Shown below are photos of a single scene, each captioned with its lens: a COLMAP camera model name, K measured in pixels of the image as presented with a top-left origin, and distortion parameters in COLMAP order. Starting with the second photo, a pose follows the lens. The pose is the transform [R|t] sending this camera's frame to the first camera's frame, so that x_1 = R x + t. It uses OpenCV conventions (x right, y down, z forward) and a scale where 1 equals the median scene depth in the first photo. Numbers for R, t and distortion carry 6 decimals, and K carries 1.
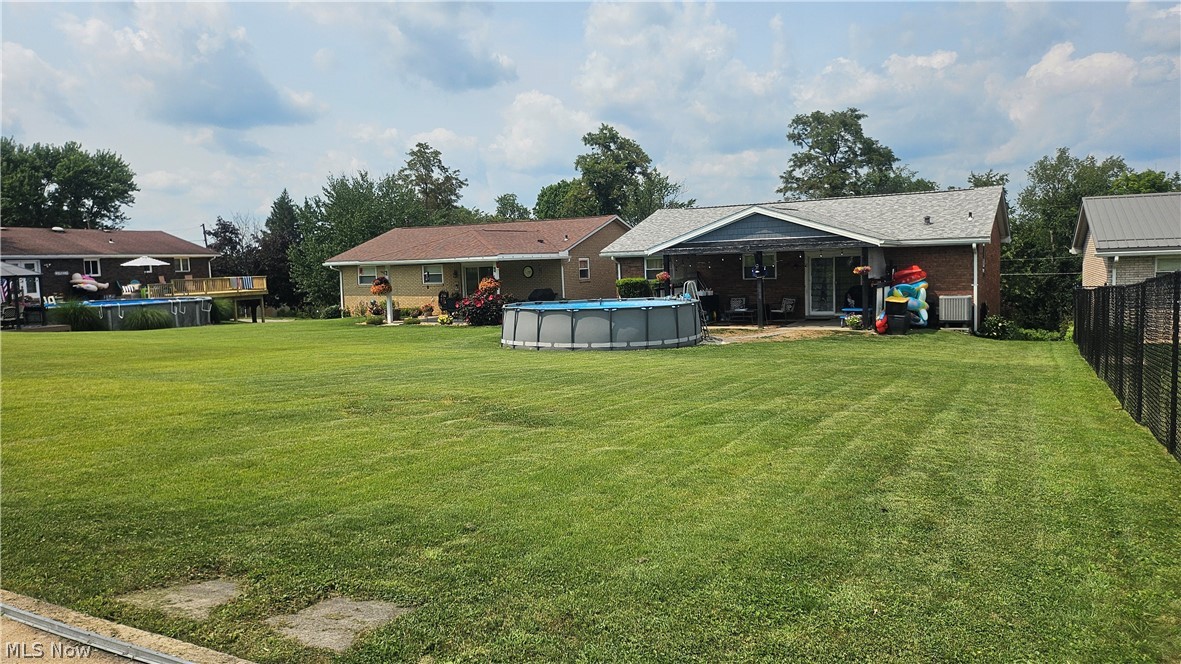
lens RADIAL K [[837.2, 0, 587.7], [0, 837.2, 331.3], [0, 0, 1]] dist [0.064559, -0.066214]
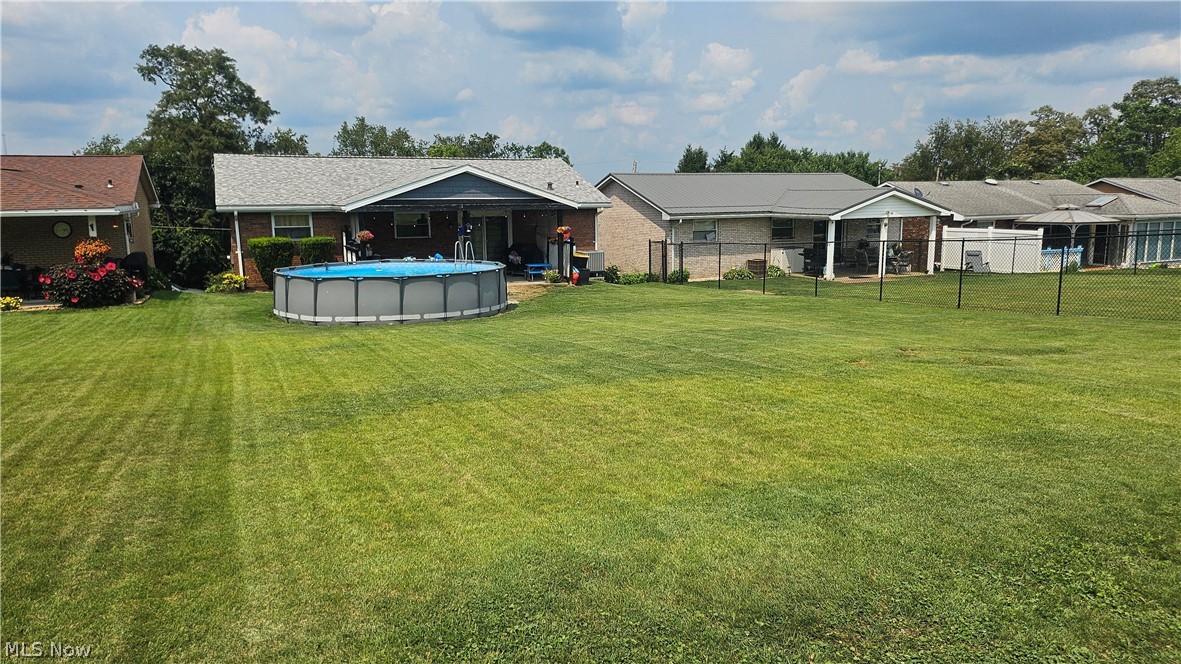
lens RADIAL K [[831.2, 0, 597.4], [0, 831.2, 344.3], [0, 0, 1]] dist [0.070640, -0.075970]
pose [[0.598174, -0.111880, 0.793518, -0.485872], [0.056325, 0.993627, 0.097635, -0.023104], [-0.799385, -0.013708, 0.600663, 0.253767]]
